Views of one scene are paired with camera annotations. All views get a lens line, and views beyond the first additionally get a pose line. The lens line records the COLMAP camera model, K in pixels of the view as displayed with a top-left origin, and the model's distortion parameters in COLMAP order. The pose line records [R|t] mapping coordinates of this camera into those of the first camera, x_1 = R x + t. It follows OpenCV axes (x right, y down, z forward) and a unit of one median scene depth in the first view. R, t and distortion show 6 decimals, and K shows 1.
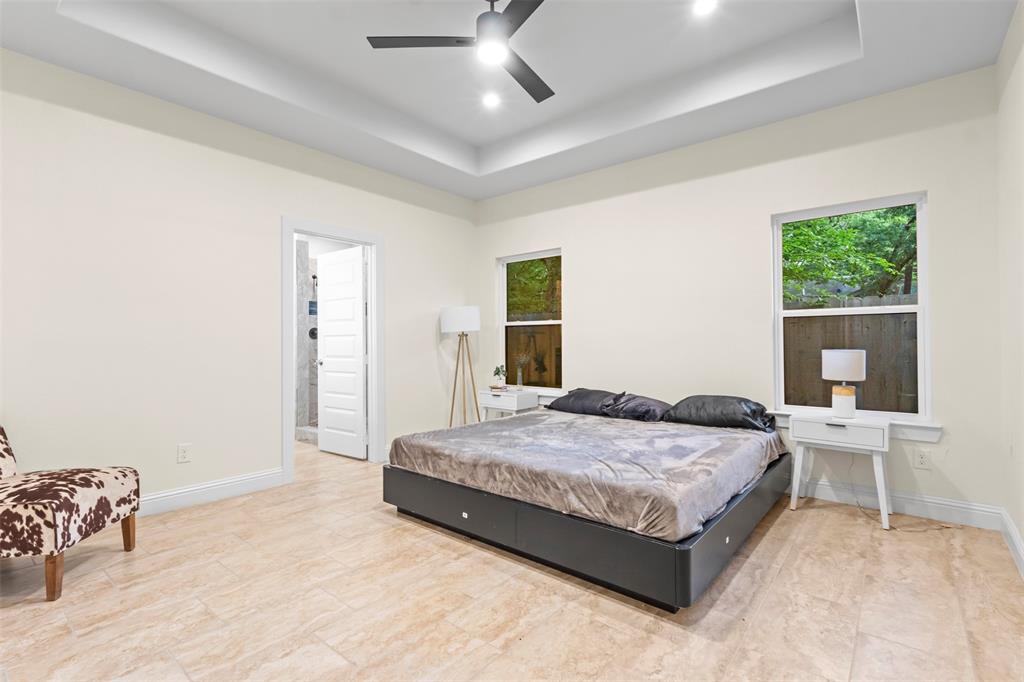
lens RADIAL K [[473.2, 0, 516.0], [0, 473.2, 340.0], [0, 0, 1]] dist [0.002511, 0.000706]
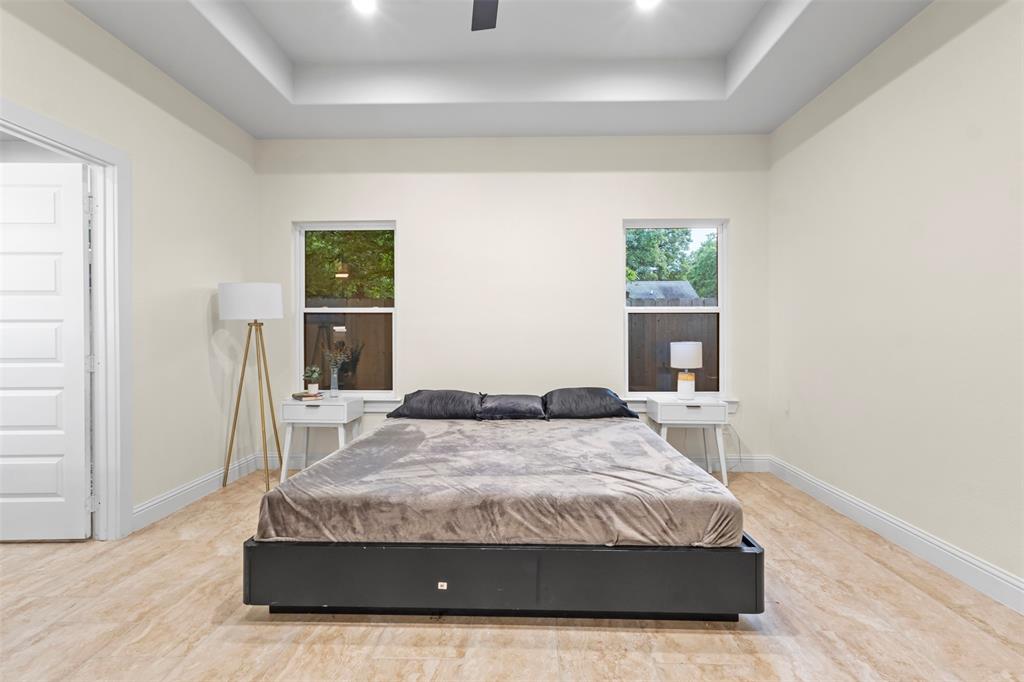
lens RADIAL K [[473.2, 0, 510.8], [0, 473.2, 335.0], [0, 0, 1]] dist [0.002511, 0.000706]
pose [[0.788811, 0.003235, 0.614628, -0.394528], [-0.006409, 0.999975, 0.002962, 0.001986], [-0.614603, -0.006276, 0.788812, 0.344679]]
